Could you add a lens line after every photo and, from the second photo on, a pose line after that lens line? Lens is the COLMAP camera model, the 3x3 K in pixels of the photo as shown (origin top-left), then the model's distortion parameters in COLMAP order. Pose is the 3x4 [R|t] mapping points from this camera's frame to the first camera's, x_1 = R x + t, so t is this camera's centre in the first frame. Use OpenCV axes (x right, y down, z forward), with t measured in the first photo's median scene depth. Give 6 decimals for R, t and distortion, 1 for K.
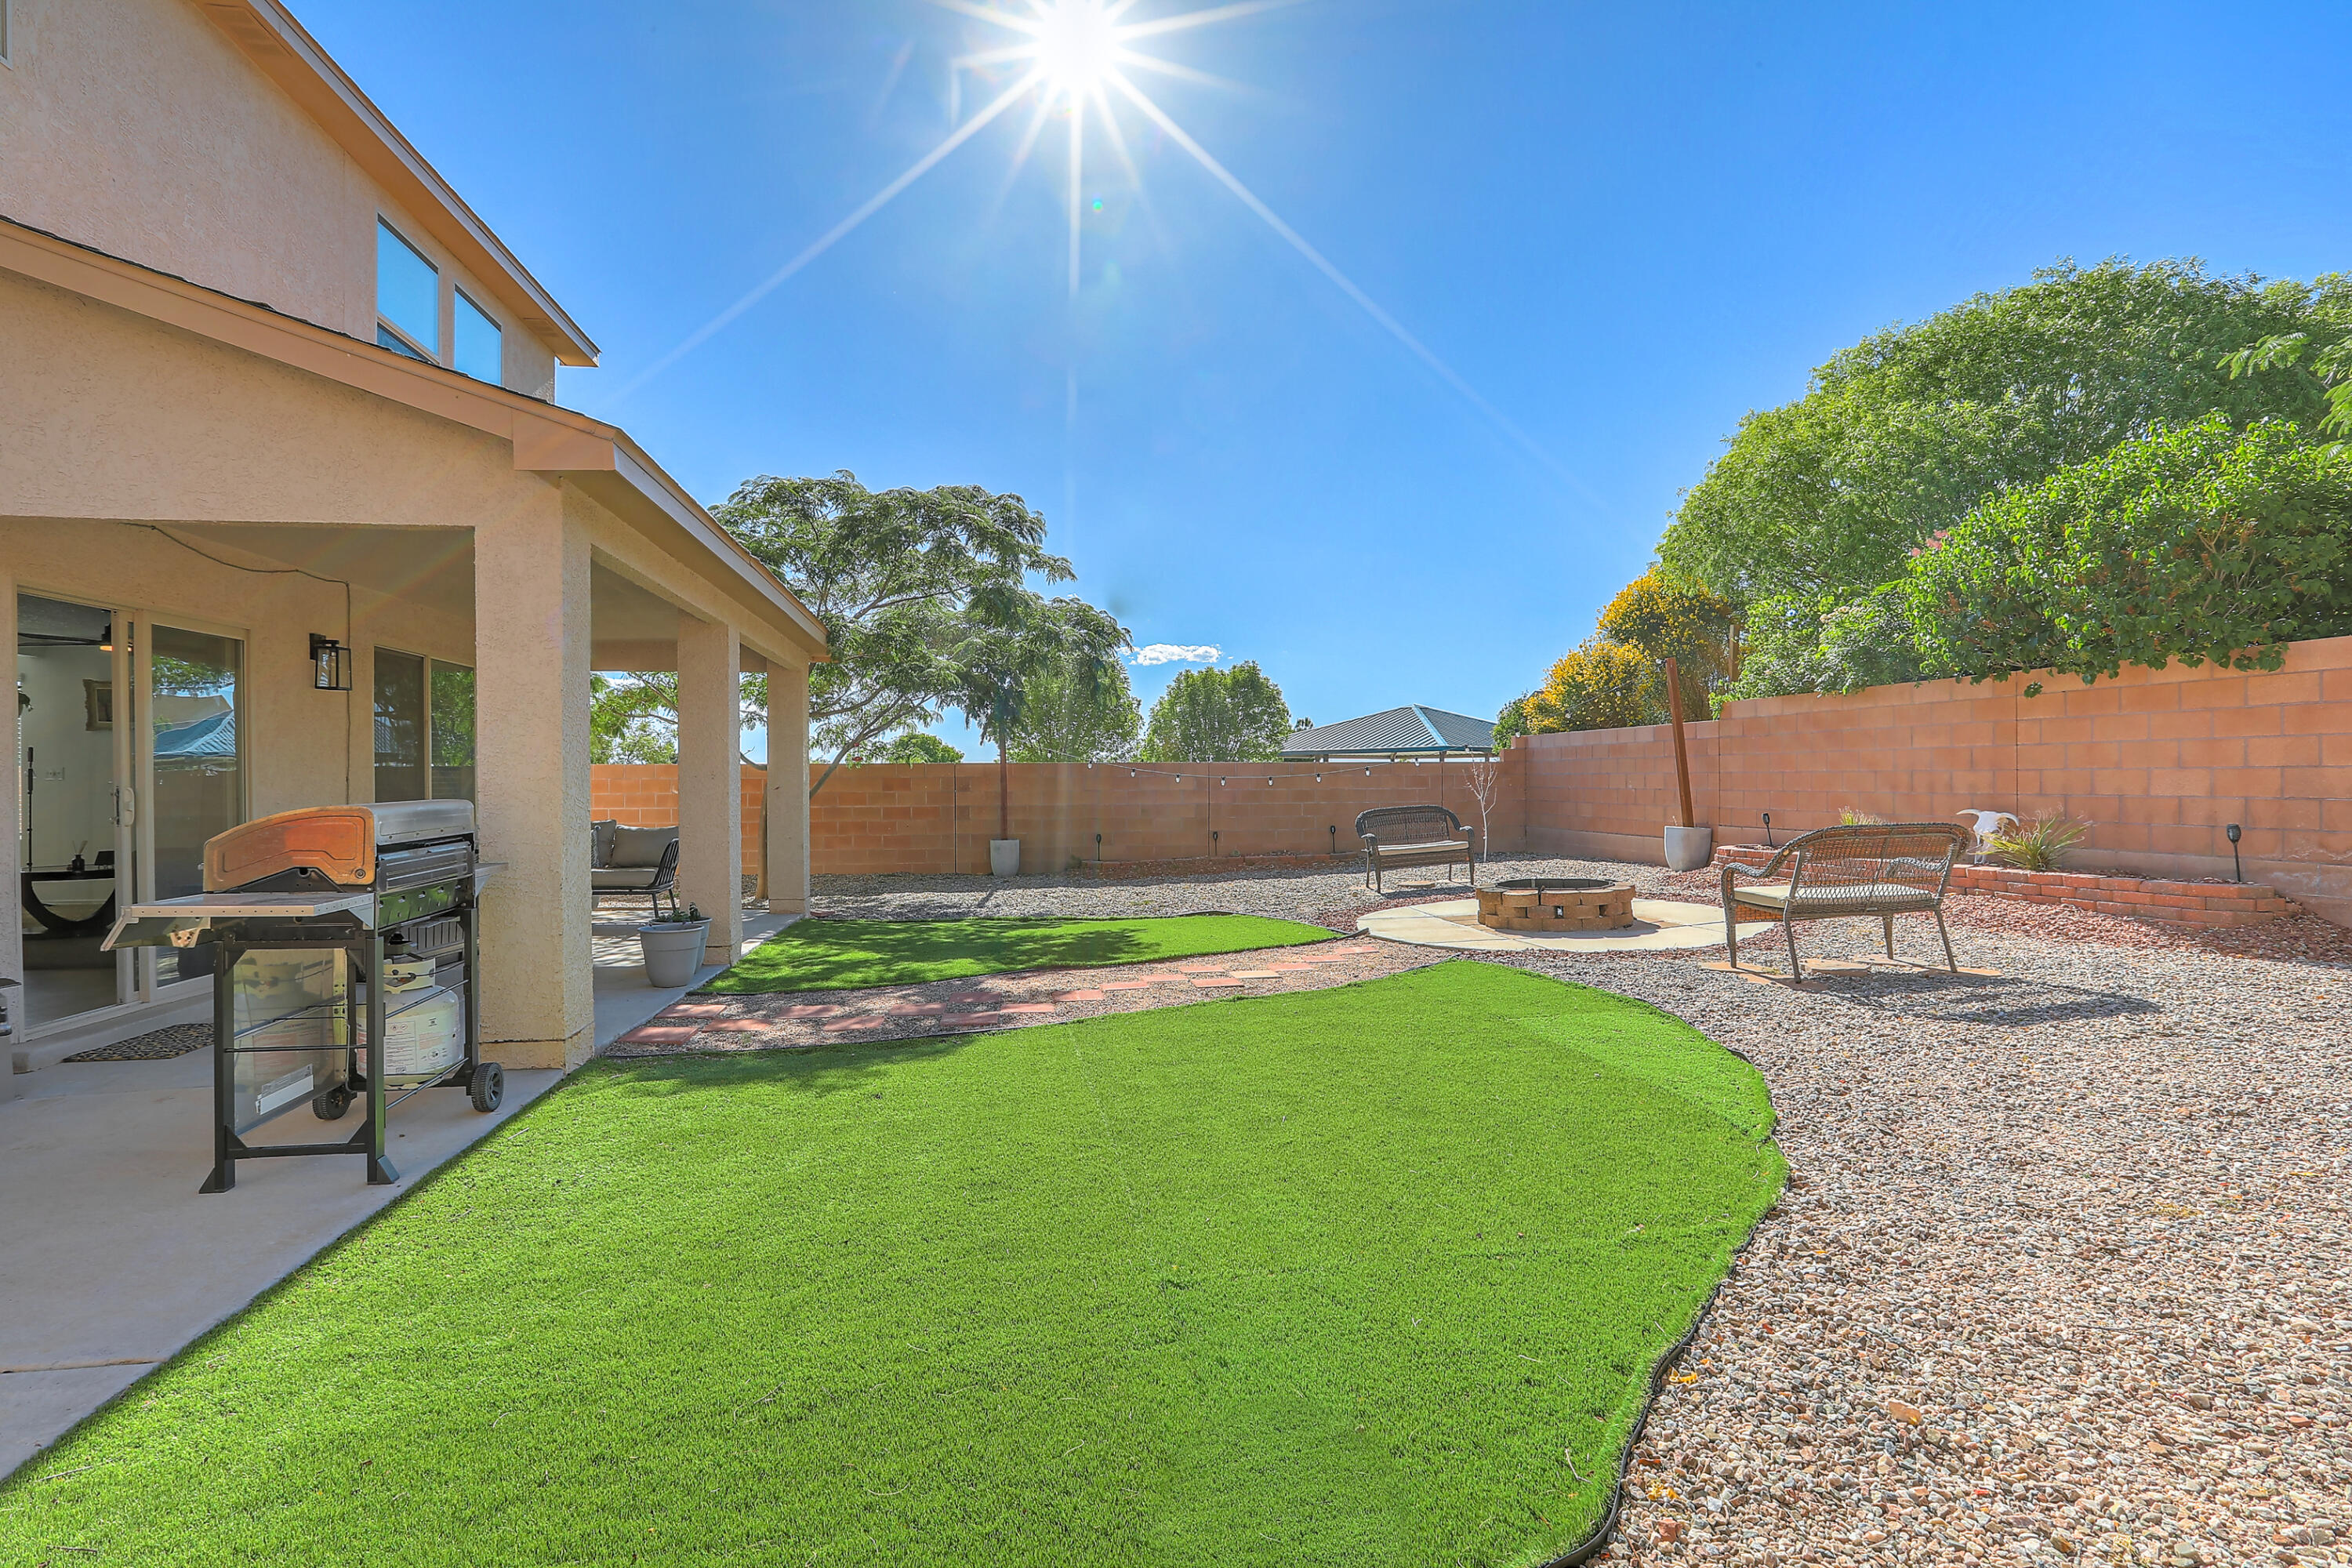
lens RADIAL K [[1057.6, 0, 1176.0], [0, 1057.6, 784.0], [0, 0, 1]] dist [-0.020584, 0.000536]
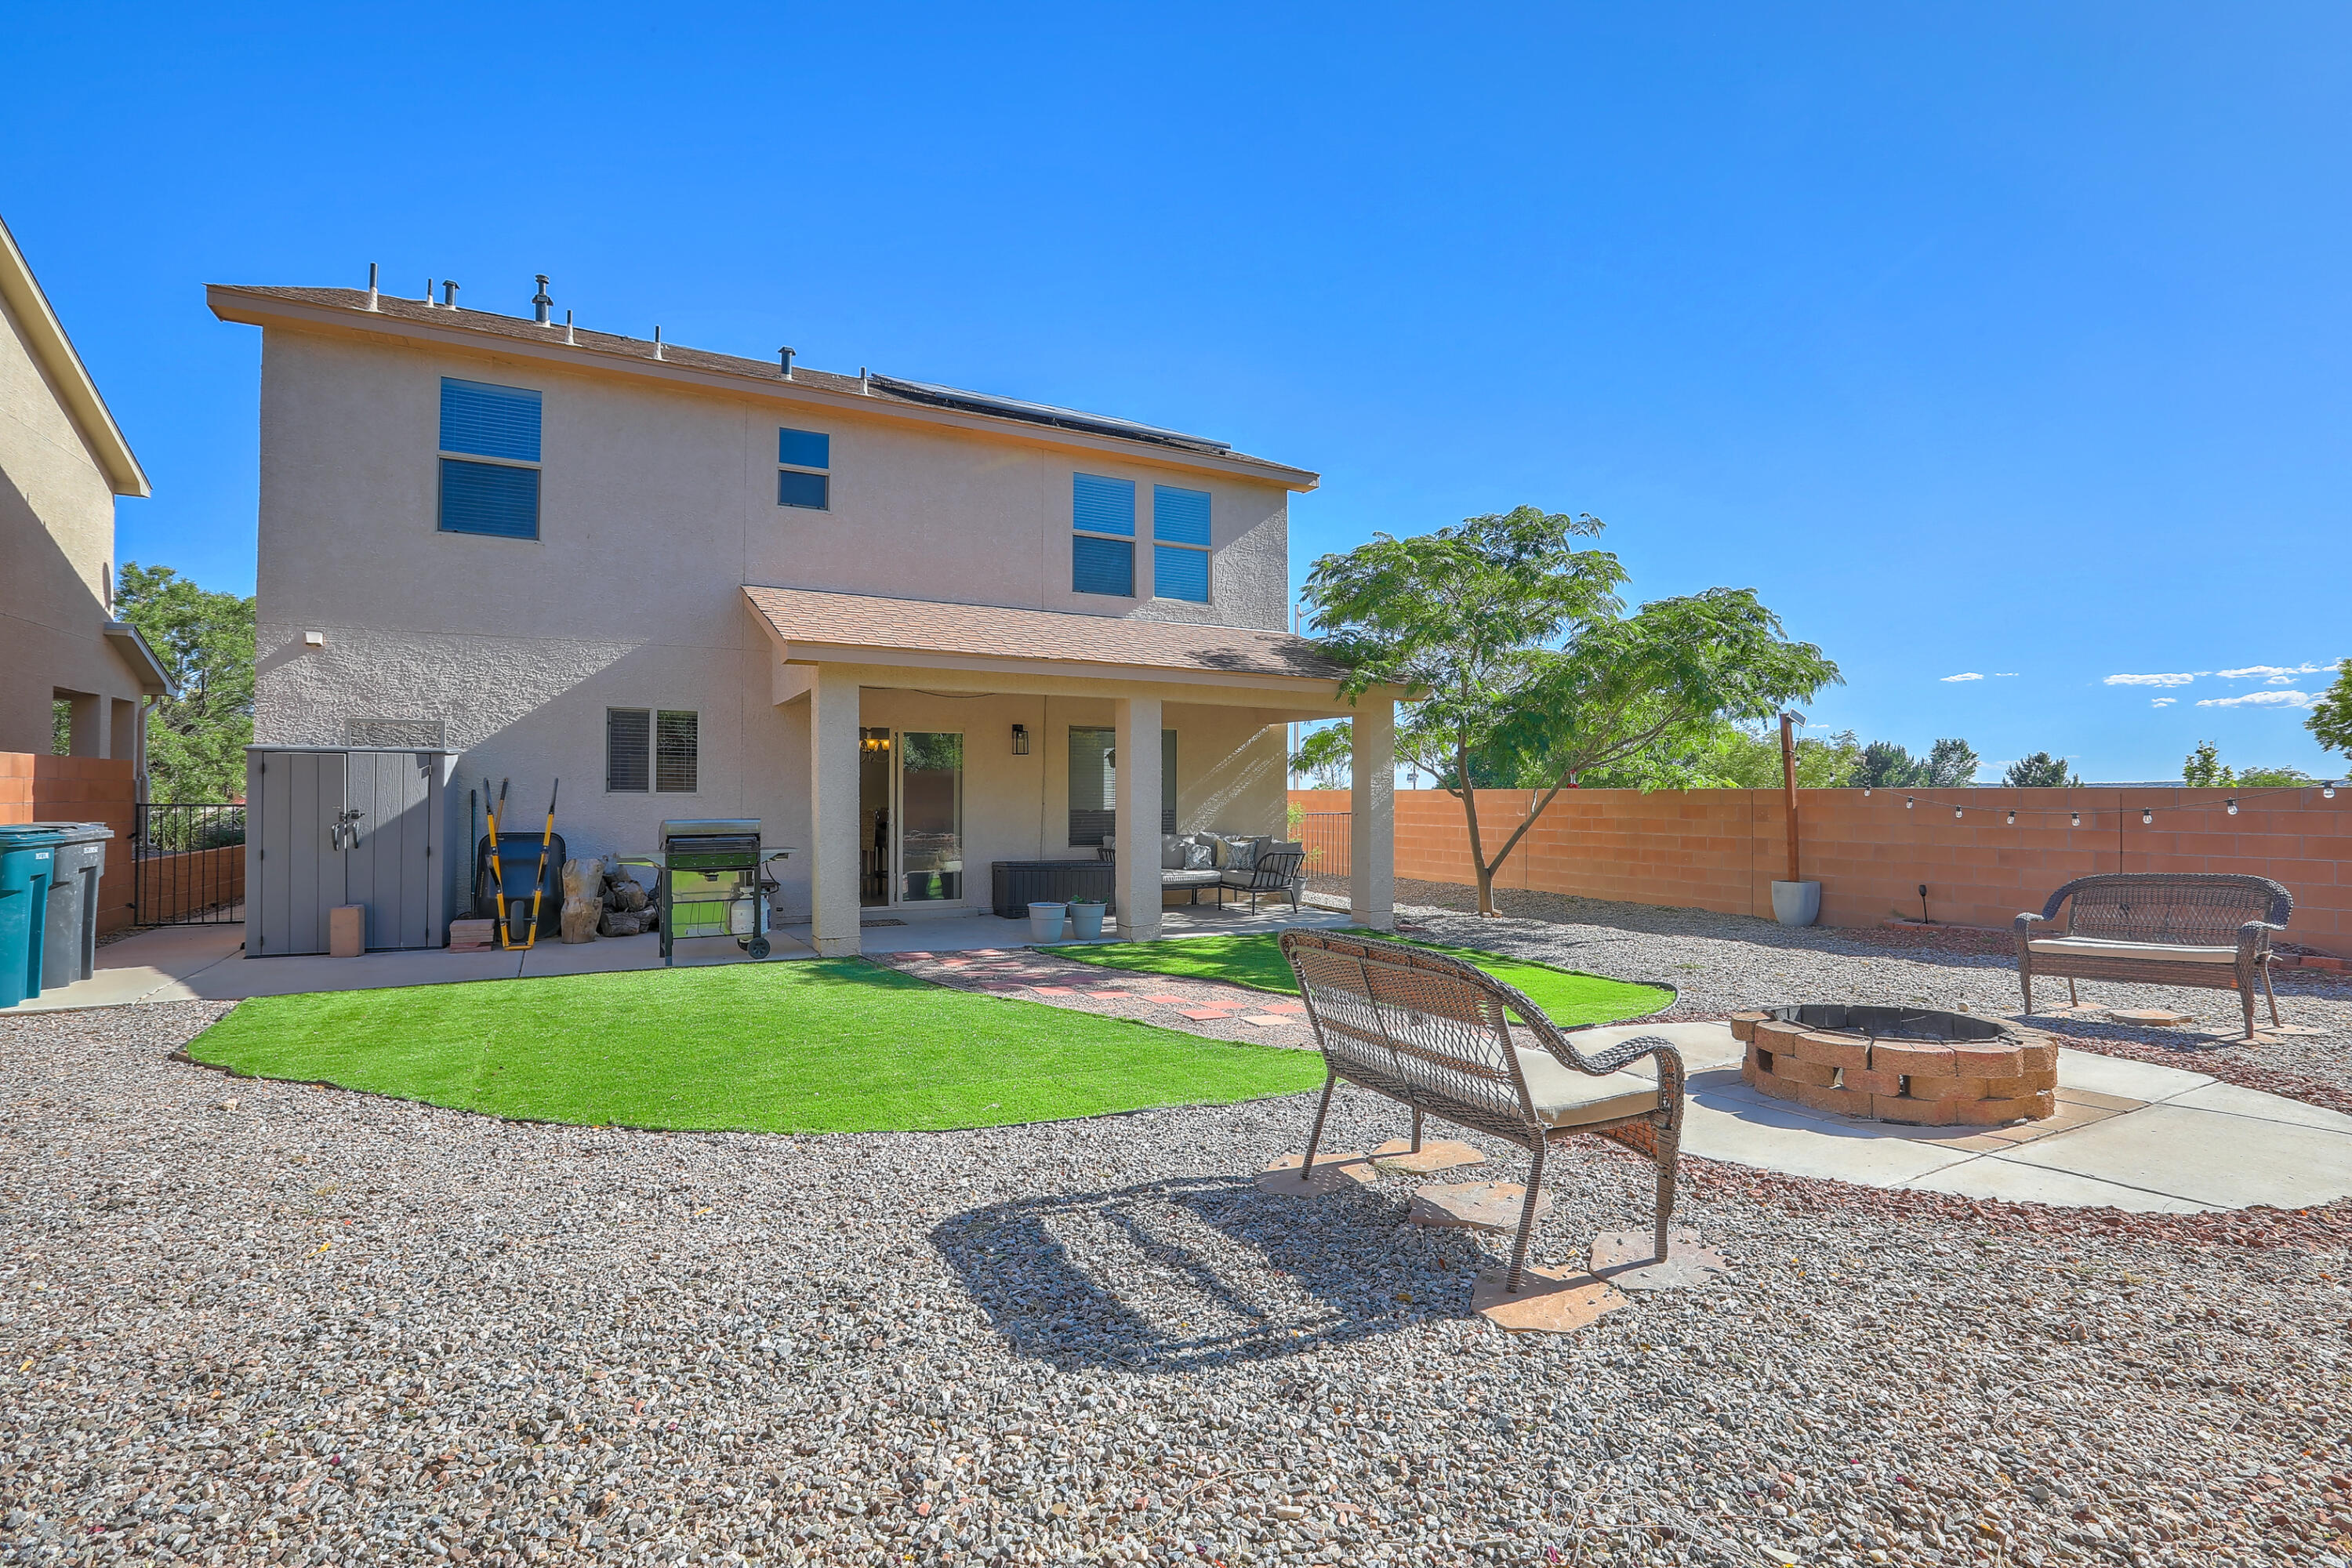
lens RADIAL K [[1073.0, 0, 1174.0], [0, 1073.0, 783.1], [0, 0, 1]] dist [-0.075005, 0.033568]
pose [[0.332186, -0.001625, -0.943213, 0.703379], [-0.009696, 0.999940, -0.005138, -0.023641], [0.943164, 0.010852, 0.332150, 0.438133]]
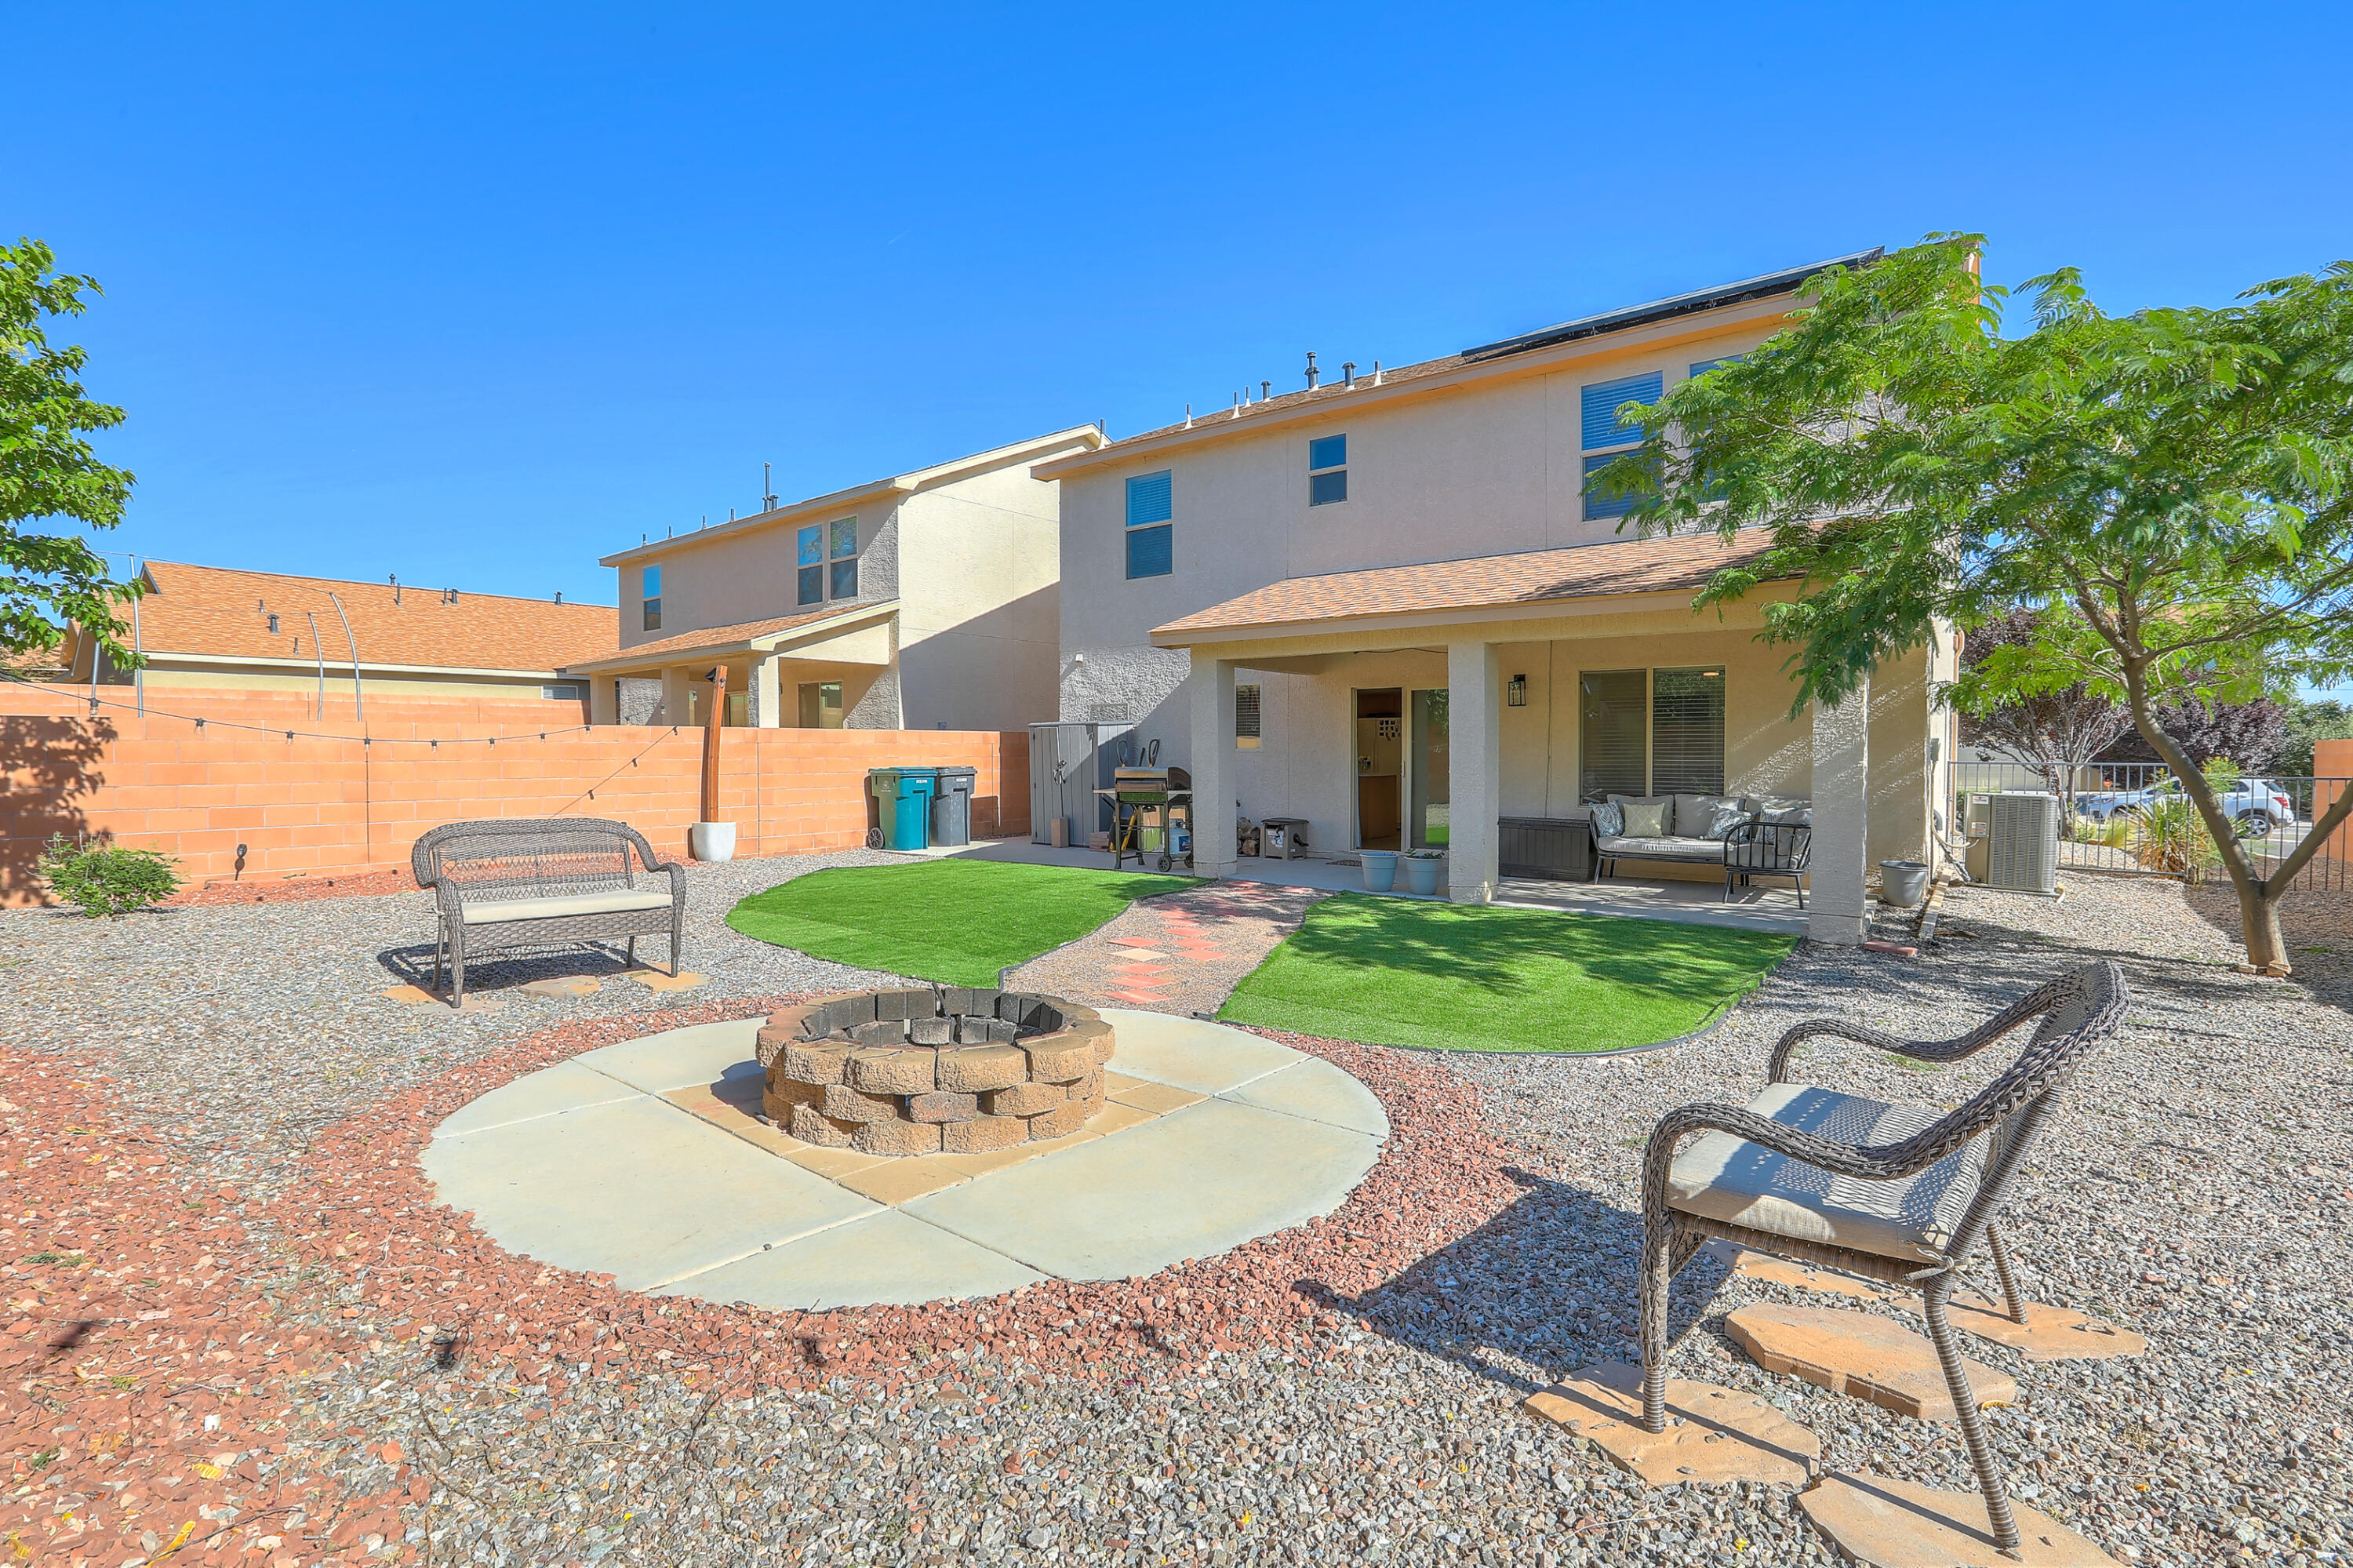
lens RADIAL K [[1073.5, 0, 1174.5], [0, 1073.5, 783.1], [0, 0, 1]] dist [-0.075005, 0.033568]
pose [[-0.745431, 0.025931, -0.666078, 0.536321], [0.003407, 0.999378, 0.035094, -0.019277], [0.666574, 0.023891, -0.745056, 1.328262]]
